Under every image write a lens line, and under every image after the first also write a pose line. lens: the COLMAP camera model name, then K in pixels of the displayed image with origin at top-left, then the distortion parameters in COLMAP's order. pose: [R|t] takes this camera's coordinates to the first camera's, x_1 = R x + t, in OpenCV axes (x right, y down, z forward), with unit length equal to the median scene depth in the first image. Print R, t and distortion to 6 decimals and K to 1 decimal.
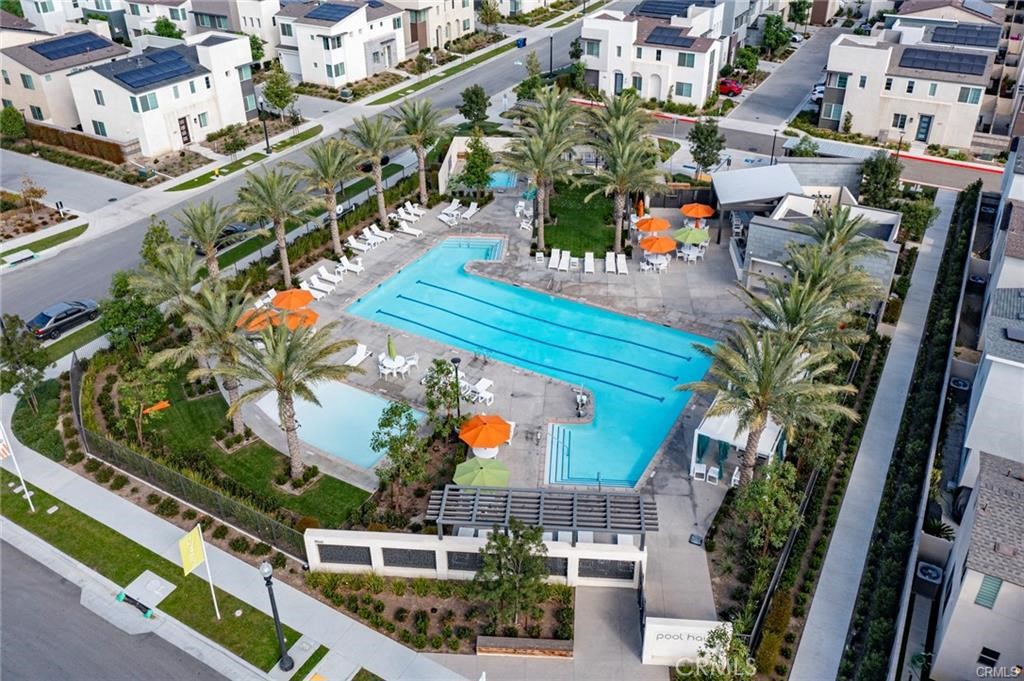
lens RADIAL K [[851.5, 0, 512.0], [0, 851.5, 340.5], [0, 0, 1]] dist [-0.009233, 0.007971]
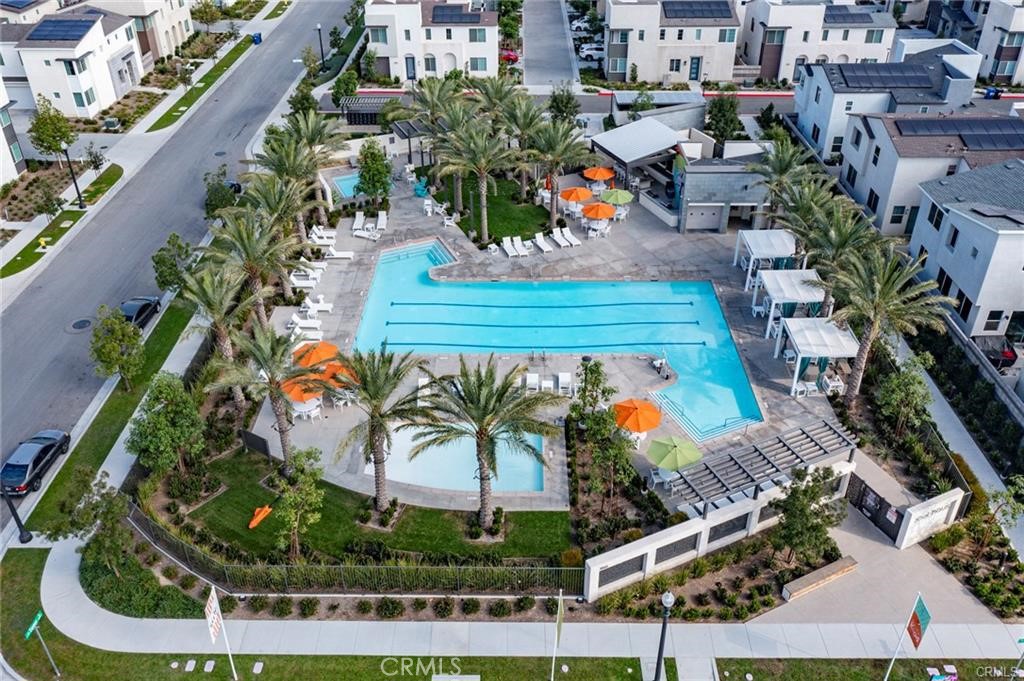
lens RADIAL K [[851.5, 0, 512.0], [0, 851.5, 340.5], [0, 0, 1]] dist [-0.009233, 0.007971]
pose [[0.860773, -0.275258, 0.428139, -0.330694], [0.260346, 0.960894, 0.094351, -0.067518], [-0.437367, 0.030250, 0.898774, 0.076172]]
